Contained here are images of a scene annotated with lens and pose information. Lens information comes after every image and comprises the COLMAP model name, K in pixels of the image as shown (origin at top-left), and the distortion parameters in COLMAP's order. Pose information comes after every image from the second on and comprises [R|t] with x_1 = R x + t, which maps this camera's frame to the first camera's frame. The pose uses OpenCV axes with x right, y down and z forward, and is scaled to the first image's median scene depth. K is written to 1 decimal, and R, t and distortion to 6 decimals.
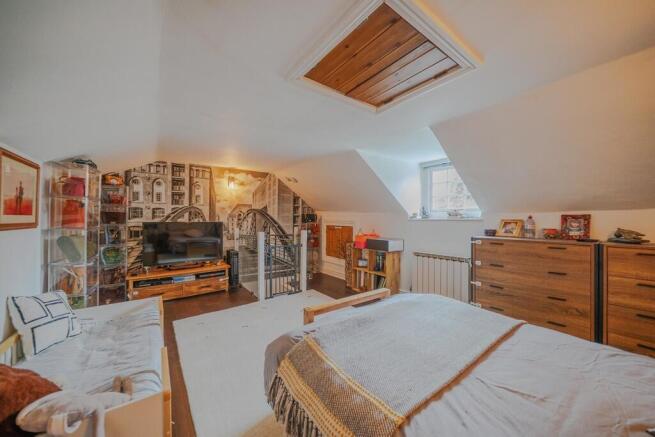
lens RADIAL K [[229.7, 0, 331.2], [0, 229.7, 218.4], [0, 0, 1]] dist [-0.000573, -0.000123]
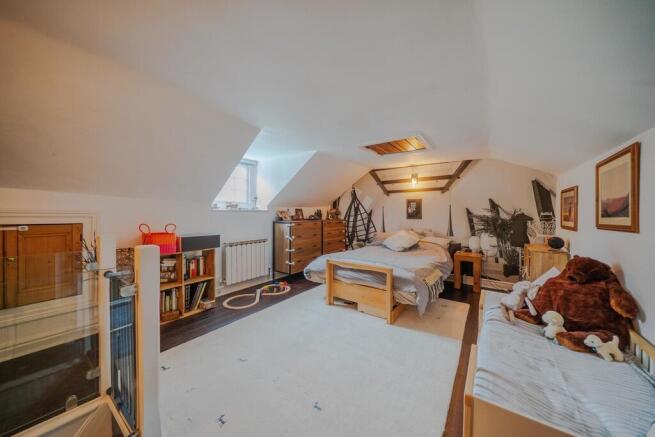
lens RADIAL K [[229.7, 0, 331.2], [0, 229.7, 218.4], [0, 0, 1]] dist [-0.000573, -0.000123]
pose [[-0.293520, -0.026478, 0.955586, -1.045370], [-0.011777, 0.999641, 0.024081, 0.017389], [-0.955881, -0.004186, -0.293726, 1.277433]]
